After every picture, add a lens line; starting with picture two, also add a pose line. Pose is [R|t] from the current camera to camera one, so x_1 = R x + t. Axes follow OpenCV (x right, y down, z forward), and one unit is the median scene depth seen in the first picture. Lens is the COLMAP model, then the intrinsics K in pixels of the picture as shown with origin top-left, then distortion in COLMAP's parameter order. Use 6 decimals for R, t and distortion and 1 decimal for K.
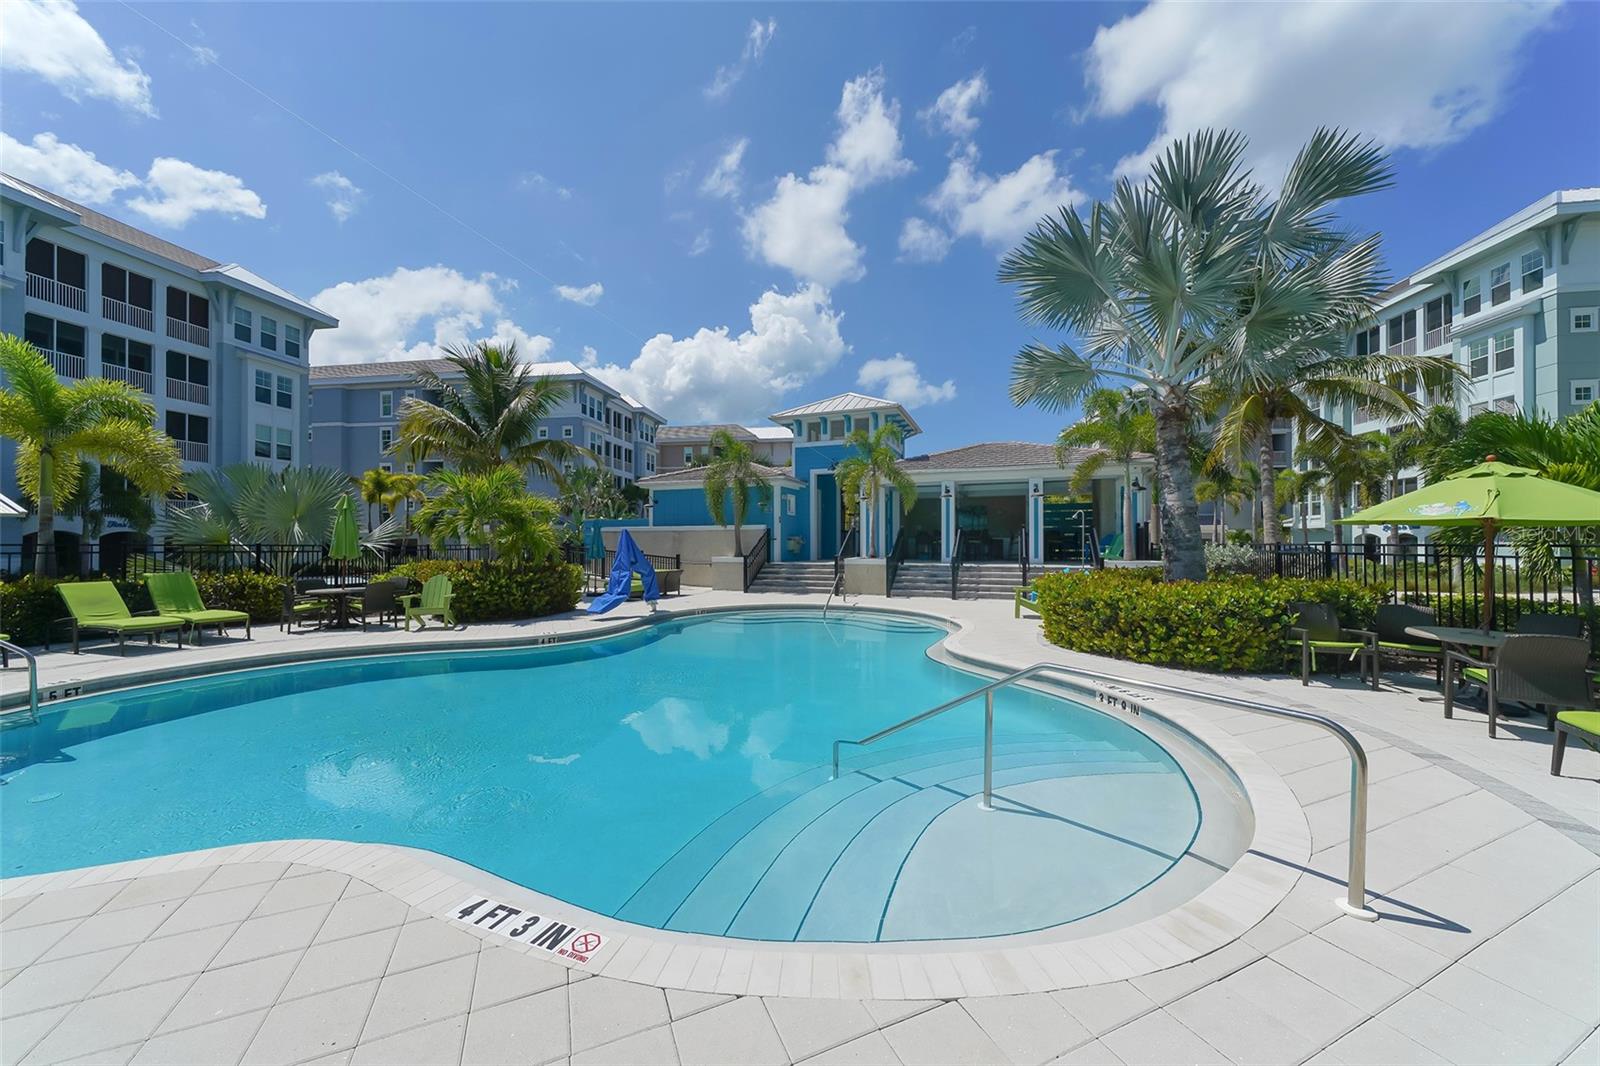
lens RADIAL K [[566.2, 0, 805.3], [0, 566.2, 538.4], [0, 0, 1]] dist [0.000858, 0.000033]
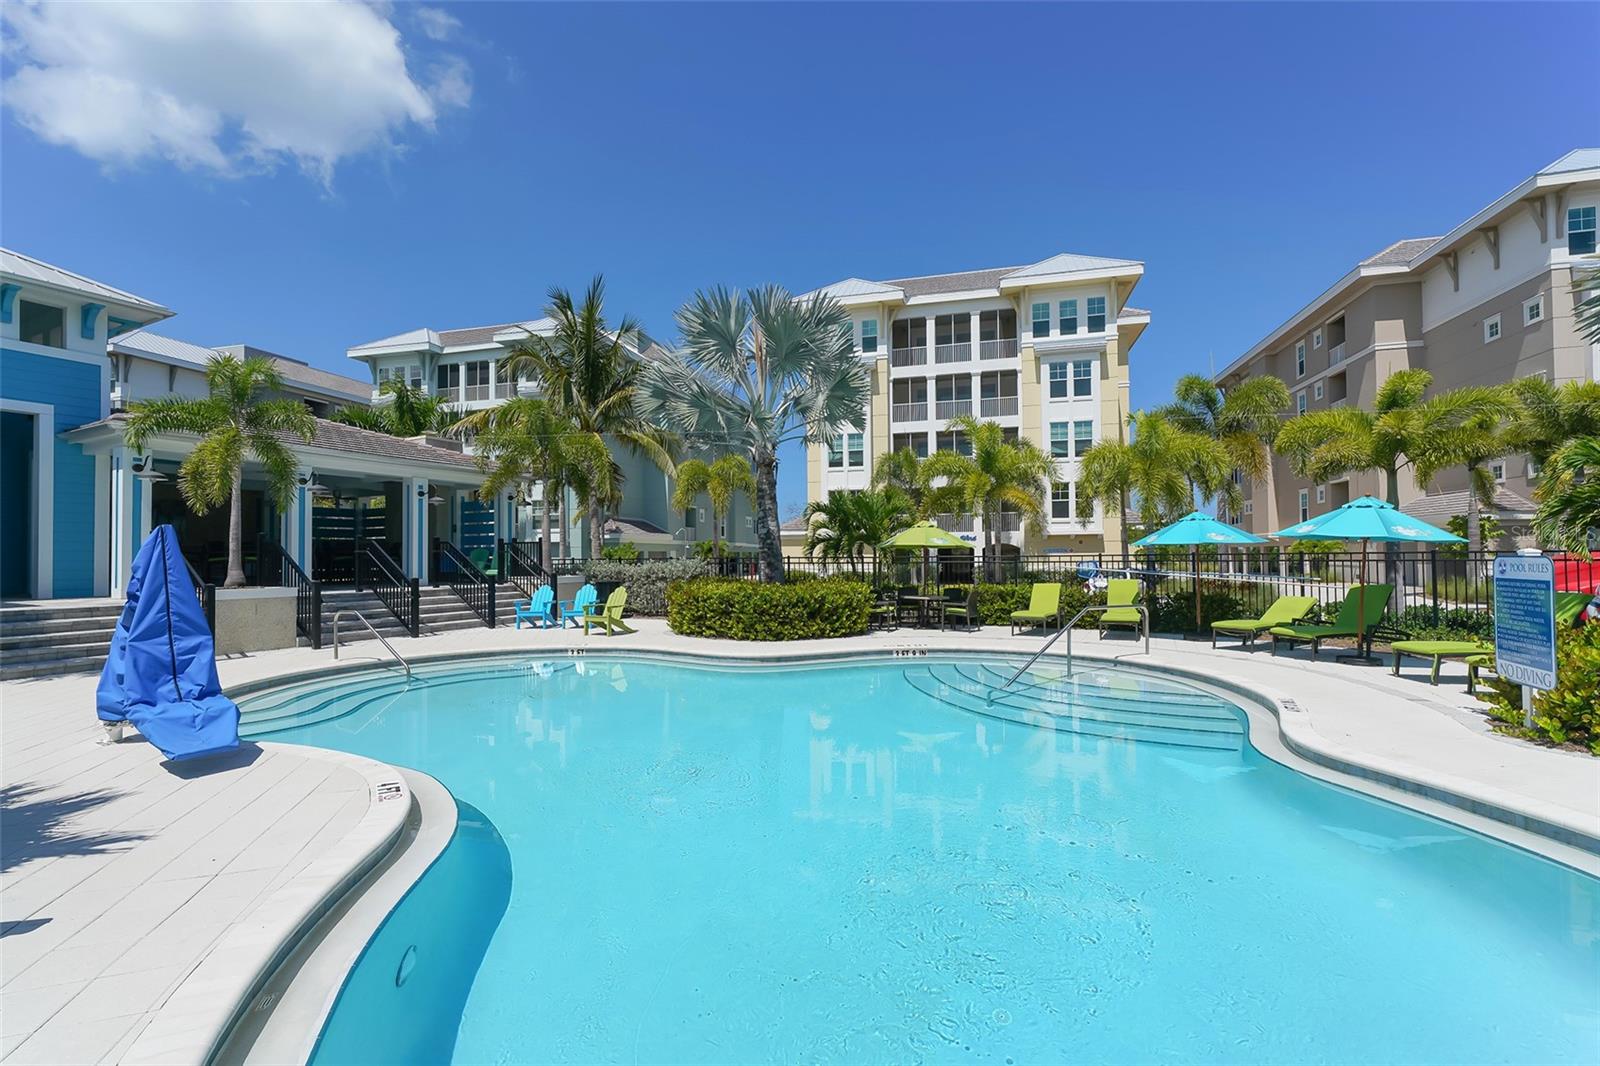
lens RADIAL K [[678.8, 0, 796.3], [0, 678.8, 542.0], [0, 0, 1]] dist [0.008528, 0.000119]
pose [[0.124656, 0.019722, 0.992004, -0.438964], [-0.000898, 0.999804, -0.019764, 0.002021], [-0.992200, 0.001573, 0.124649, 0.325085]]
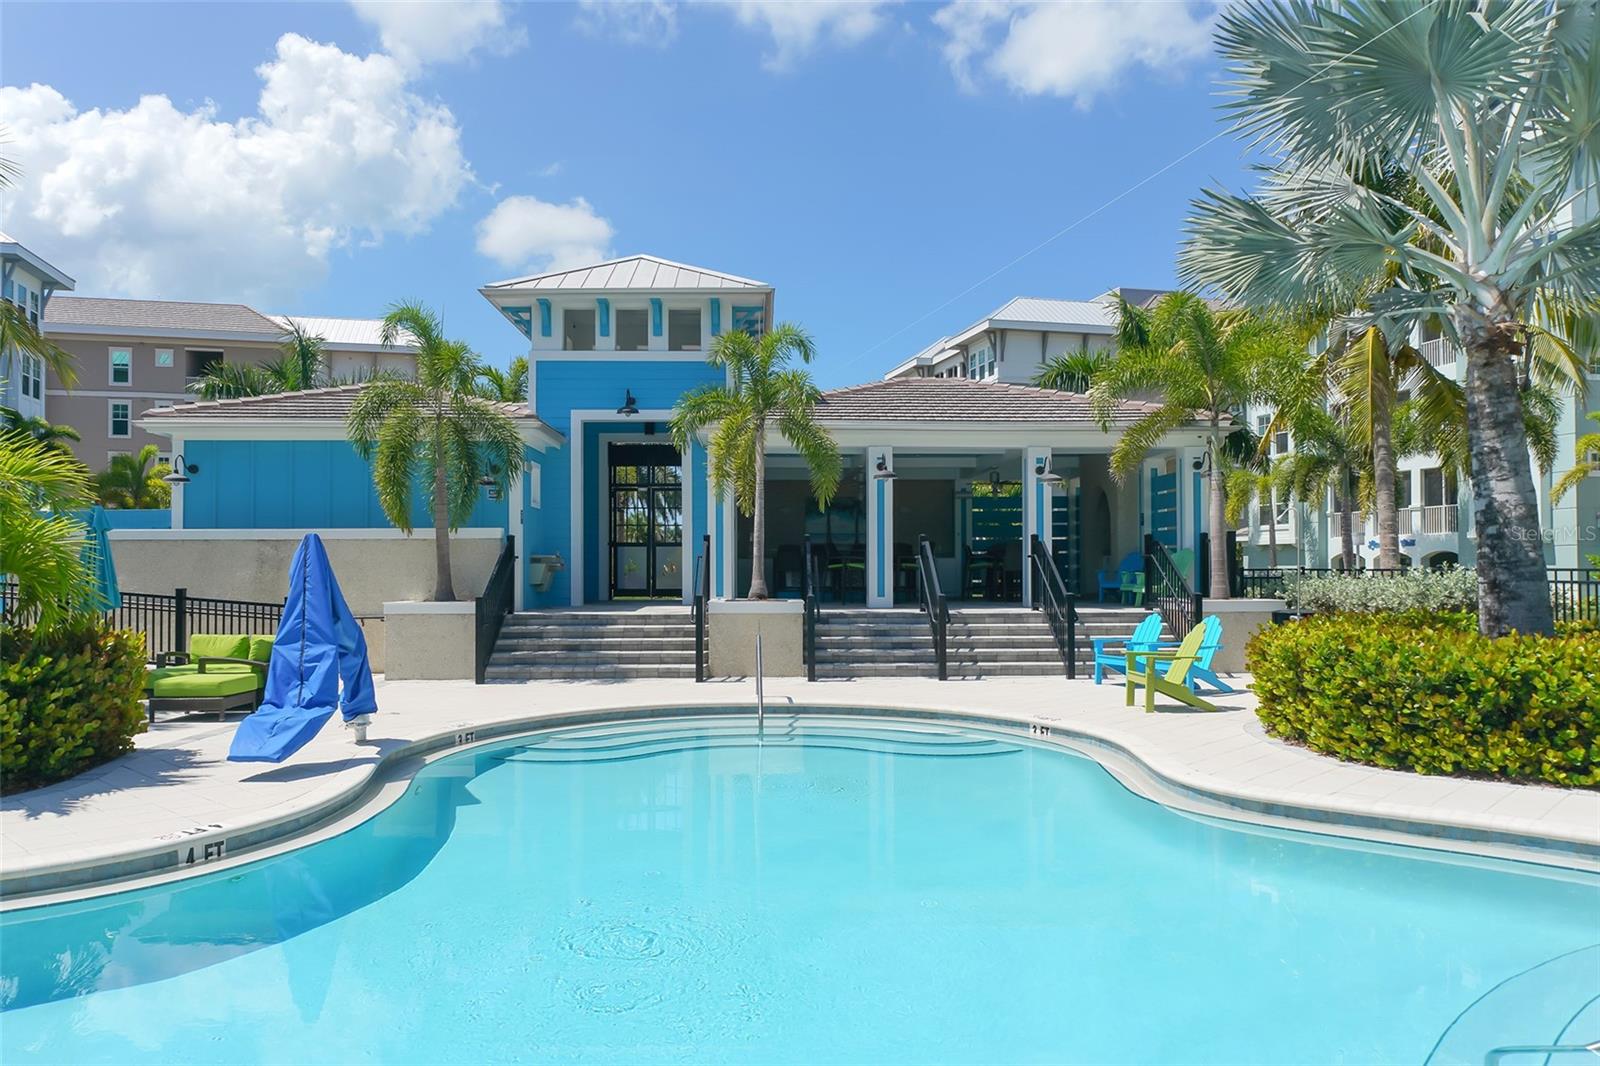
lens RADIAL K [[1089.8, 0, 805.8], [0, 1089.8, 554.1], [0, 0, 1]] dist [-0.009252, -0.002237]
pose [[0.920995, 0.002905, 0.389564, -0.183803], [-0.001201, 0.999989, -0.004619, 0.000151], [-0.389573, 0.003786, 0.920988, 0.120710]]
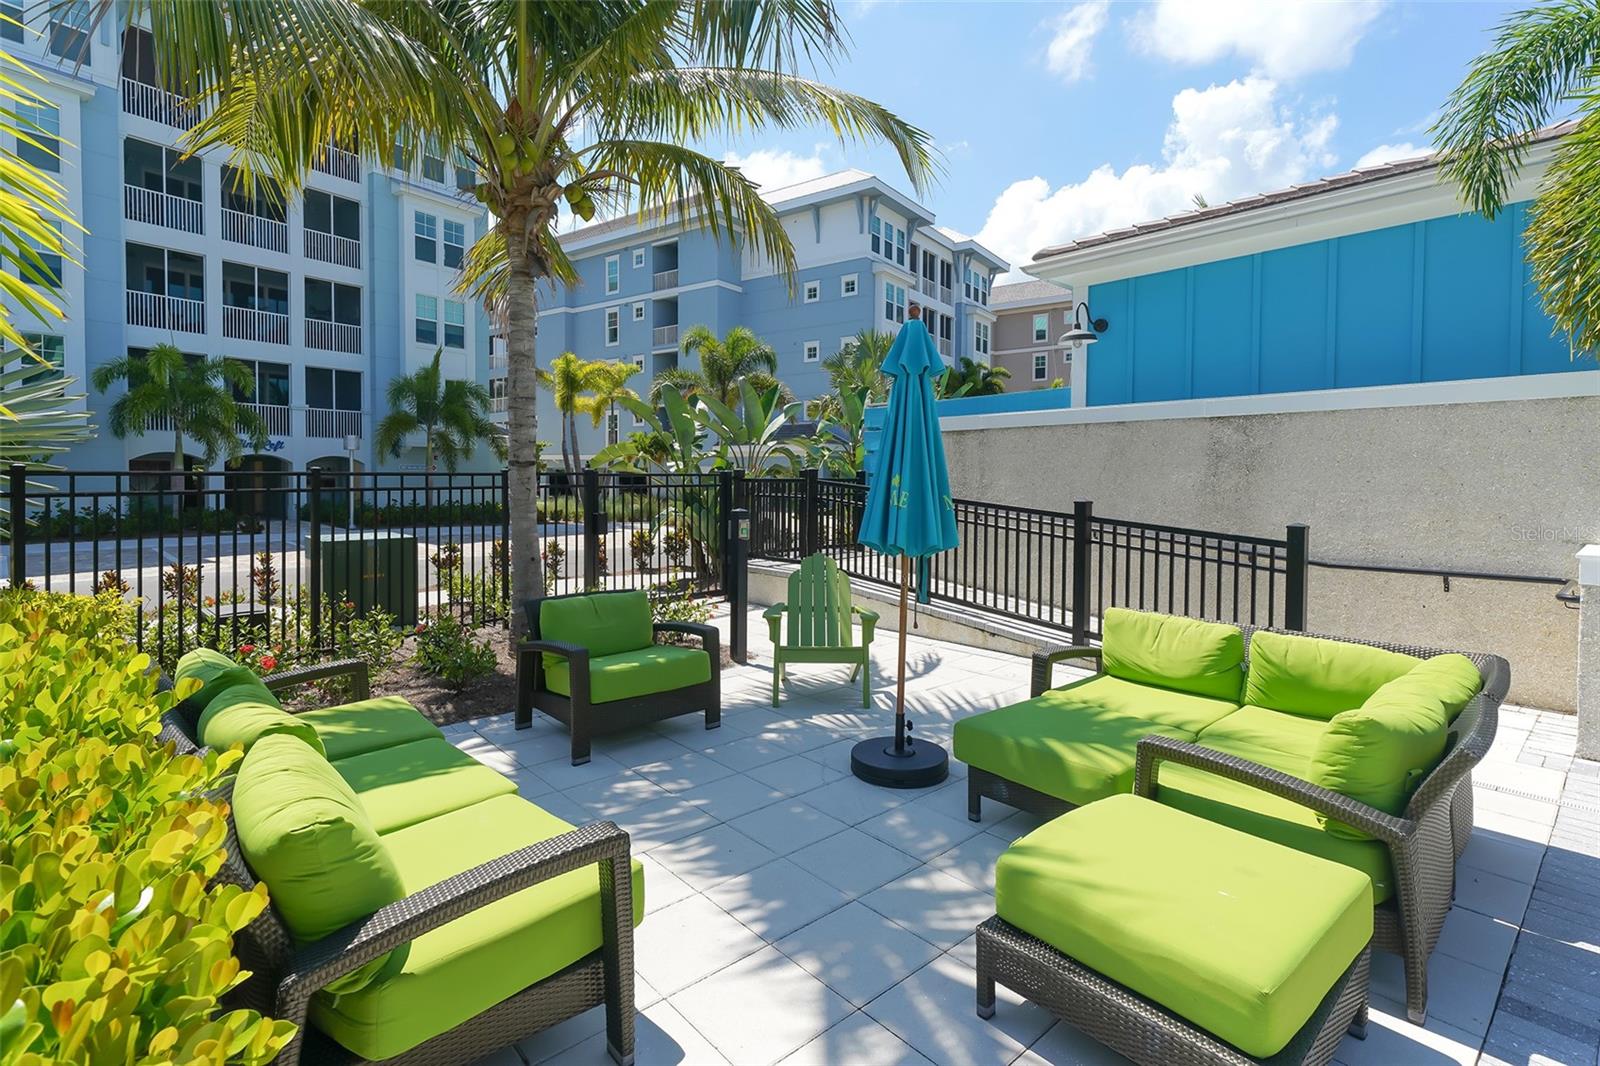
lens RADIAL K [[761.7, 0, 803.4], [0, 761.7, 488.1], [0, 0, 1]] dist [0.015482, -0.000028]
pose [[0.891601, 0.013782, -0.452612, -0.252940], [-0.003543, 0.999718, 0.023463, 0.009400], [0.452808, -0.019316, 0.891399, 0.675687]]
